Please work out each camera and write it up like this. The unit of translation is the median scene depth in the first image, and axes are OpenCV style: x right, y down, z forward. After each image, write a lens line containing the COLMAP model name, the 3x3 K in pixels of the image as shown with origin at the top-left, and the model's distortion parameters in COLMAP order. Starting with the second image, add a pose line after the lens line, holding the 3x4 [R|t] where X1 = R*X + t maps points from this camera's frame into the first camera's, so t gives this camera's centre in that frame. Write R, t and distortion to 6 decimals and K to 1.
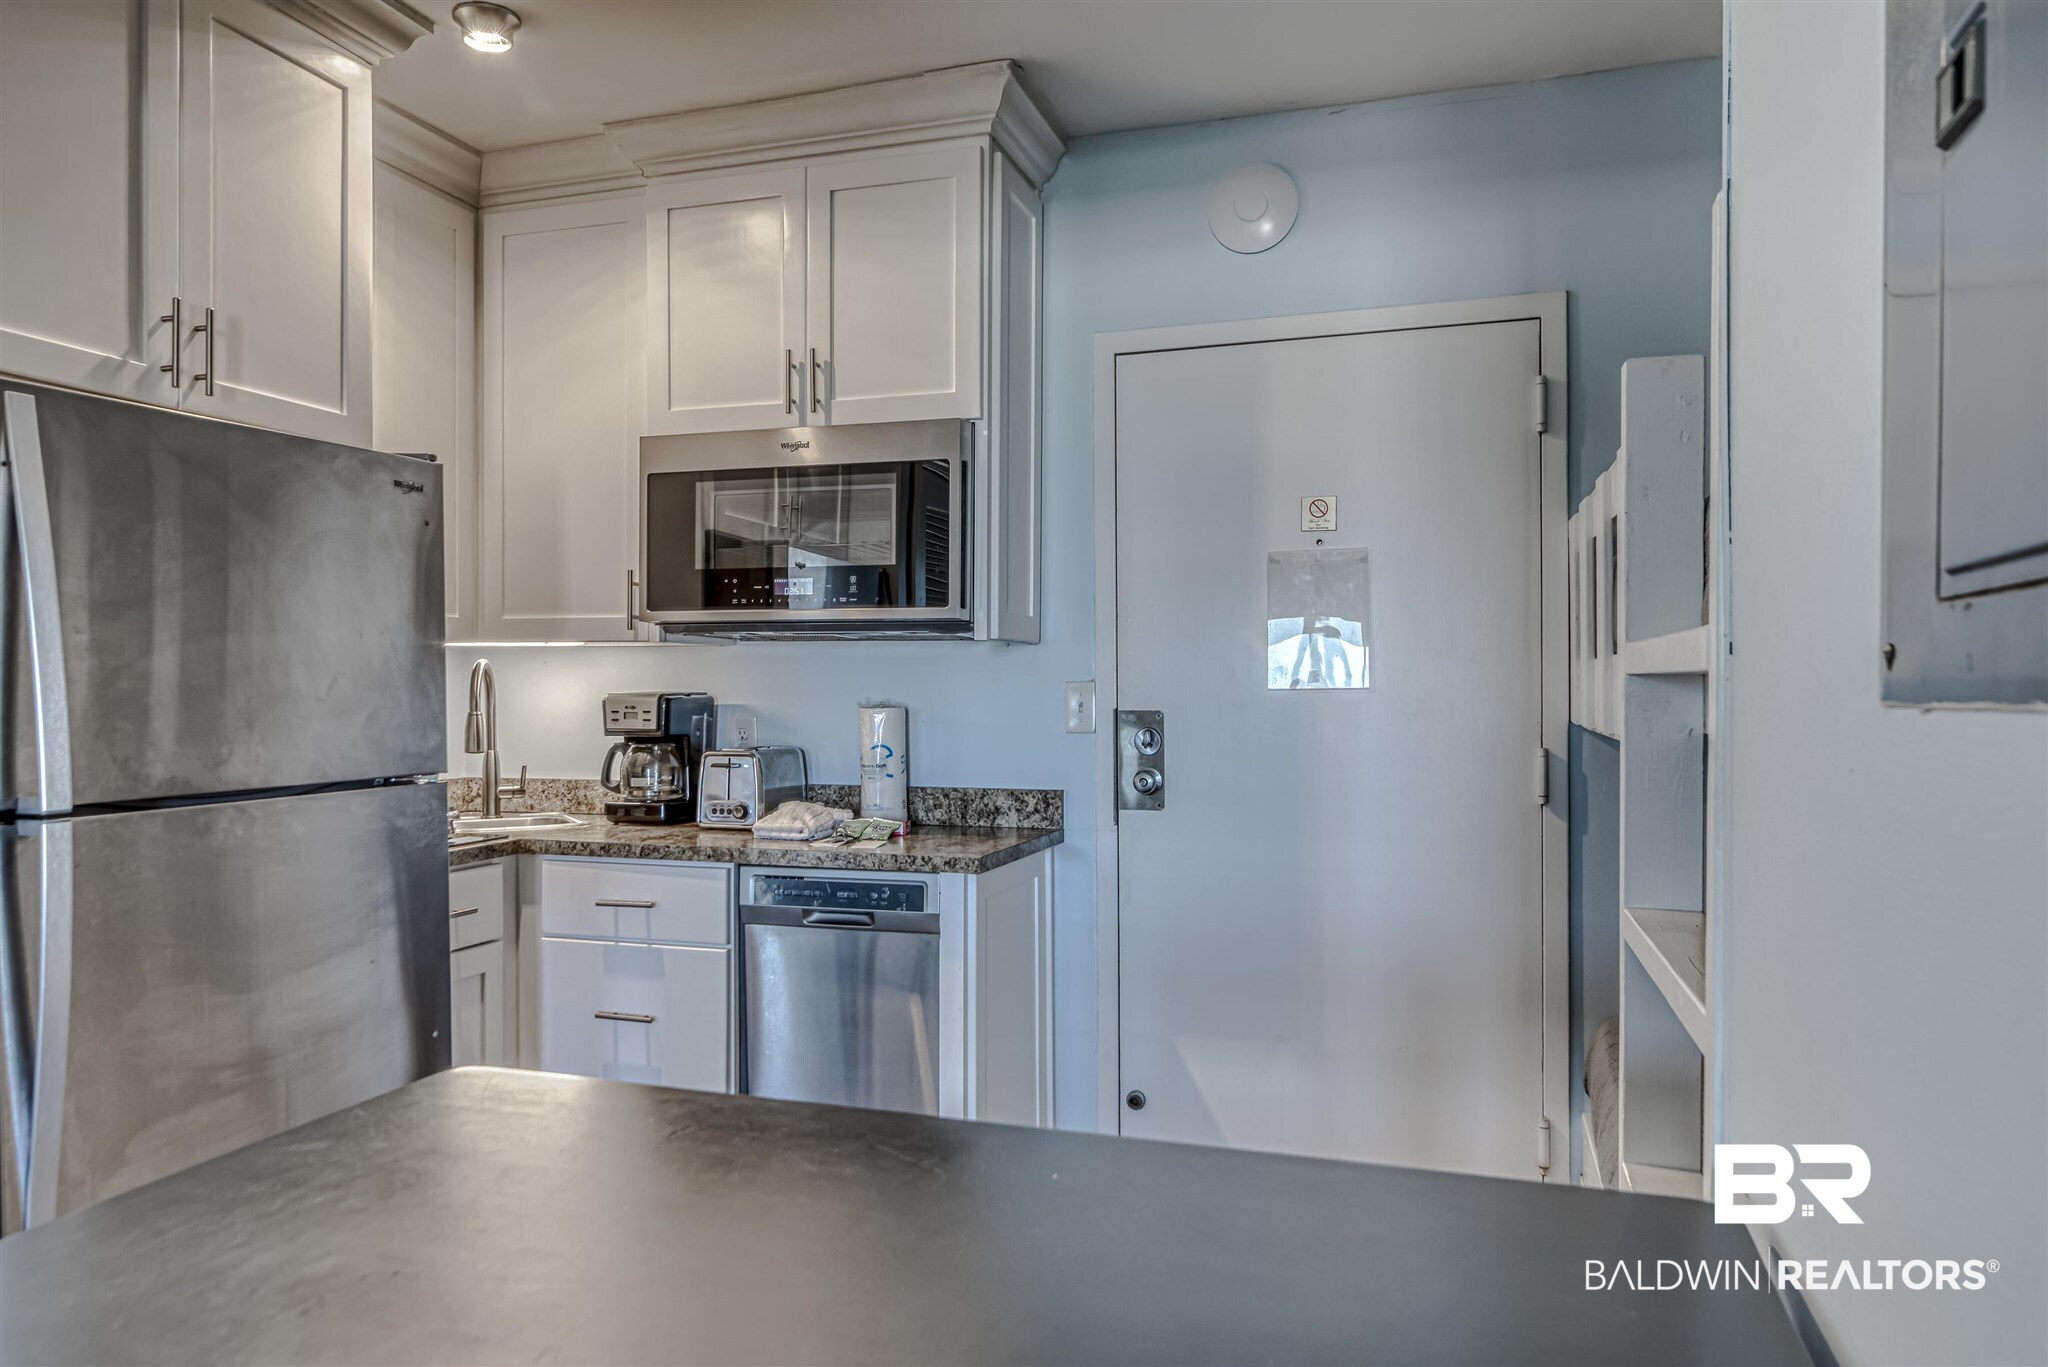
lens RADIAL K [[1345.9, 0, 1031.2], [0, 1345.9, 687.1], [0, 0, 1]] dist [-0.004900, 0.000682]
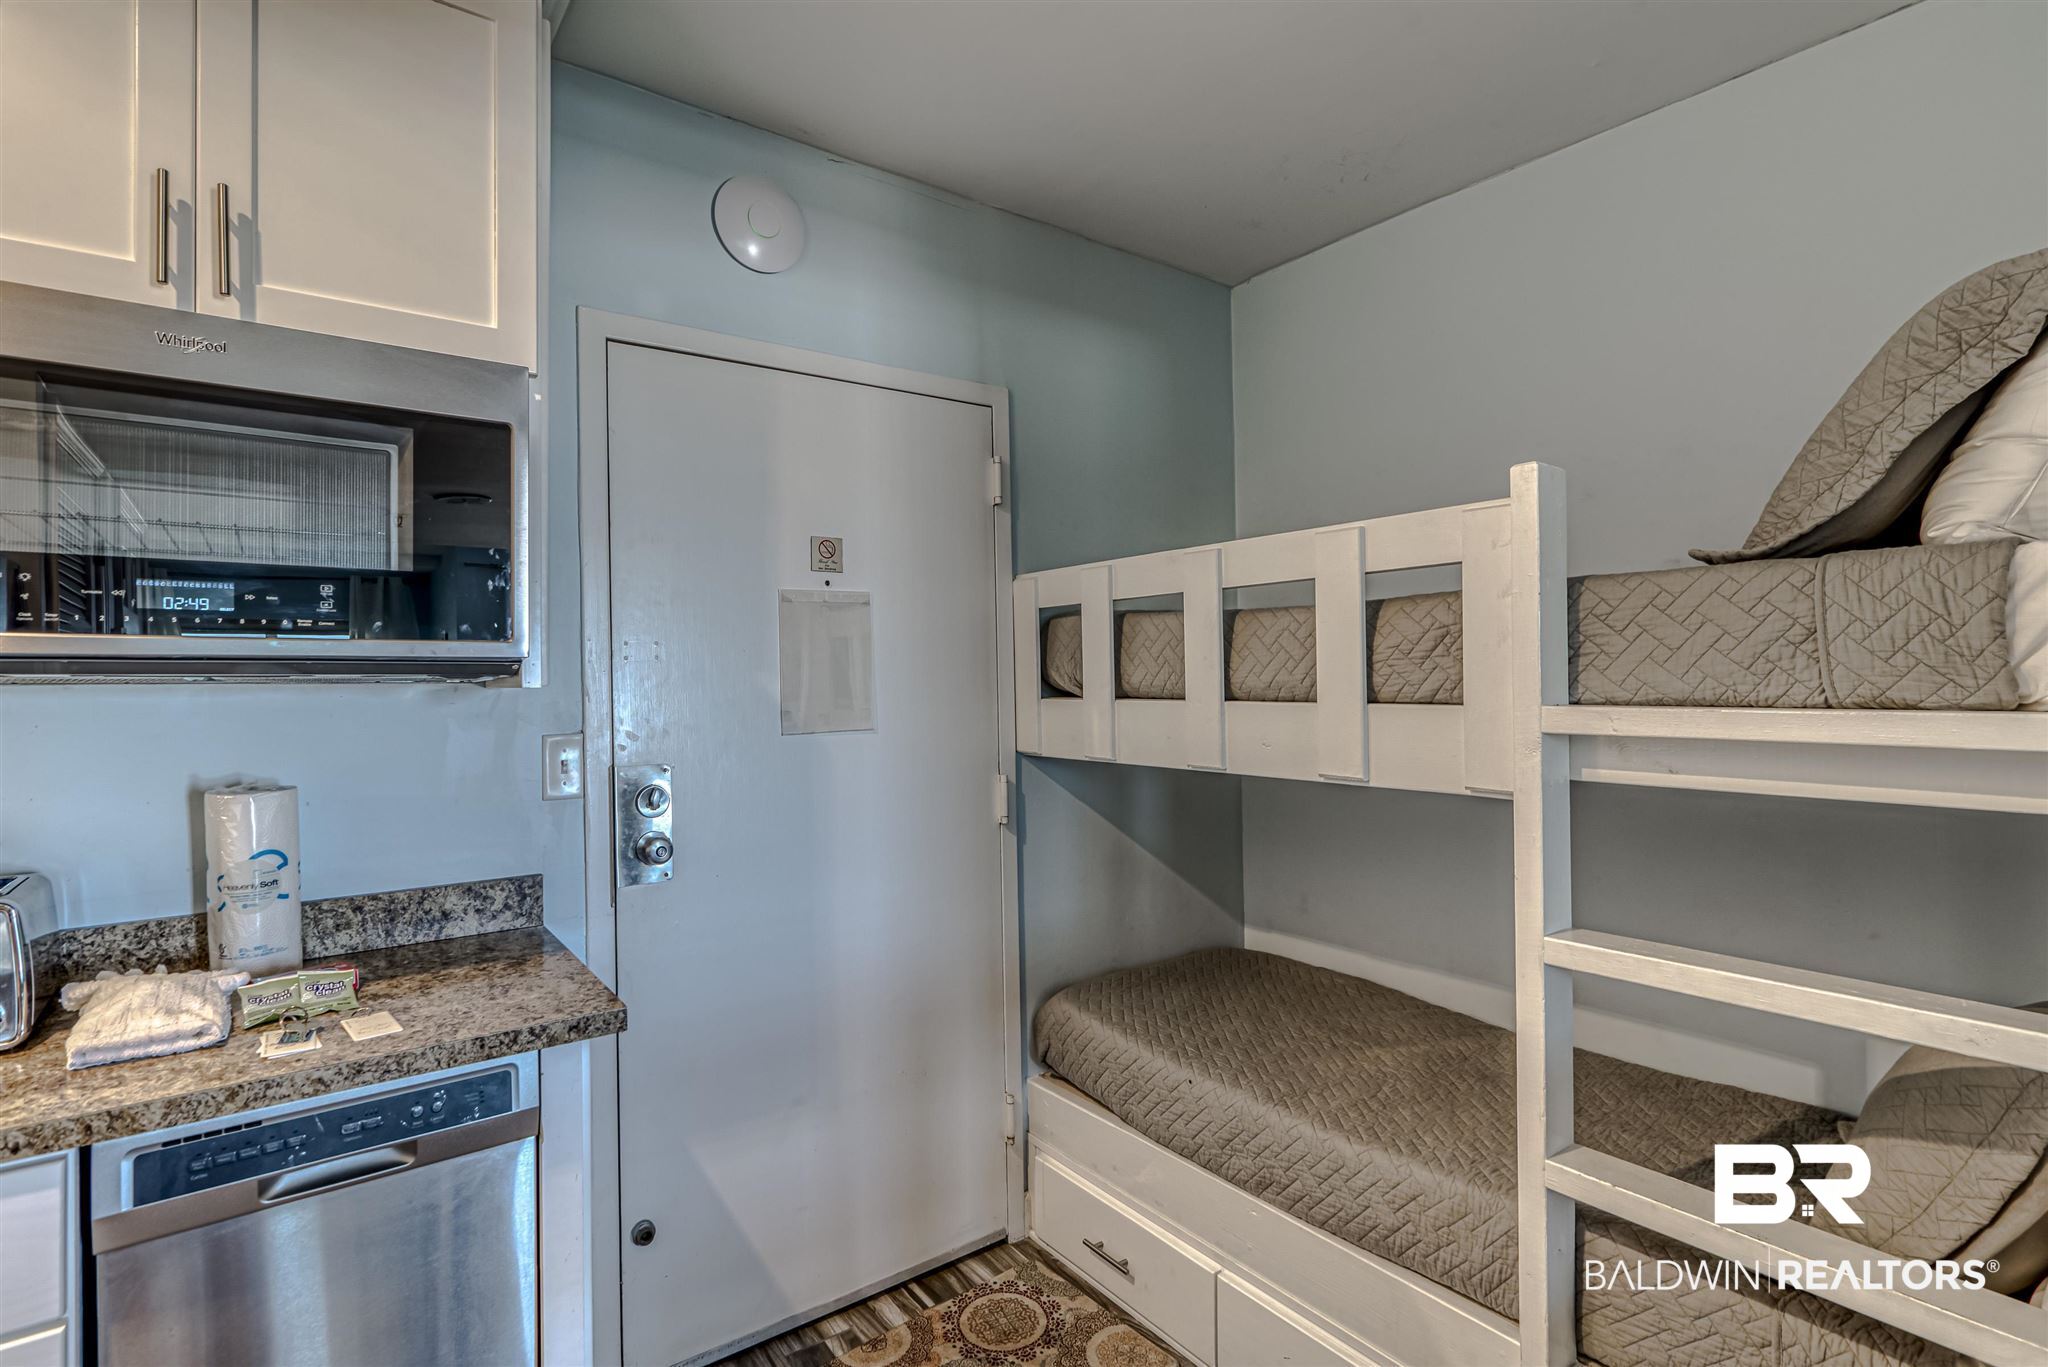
lens RADIAL K [[954.0, 0, 930.1], [0, 954.0, 670.3], [0, 0, 1]] dist [0.000392, 0.000023]
pose [[0.622058, 0.001352, 0.782970, -0.279654], [0.016999, 0.999739, -0.015232, -0.030778], [-0.782787, 0.022785, 0.621873, 0.489624]]
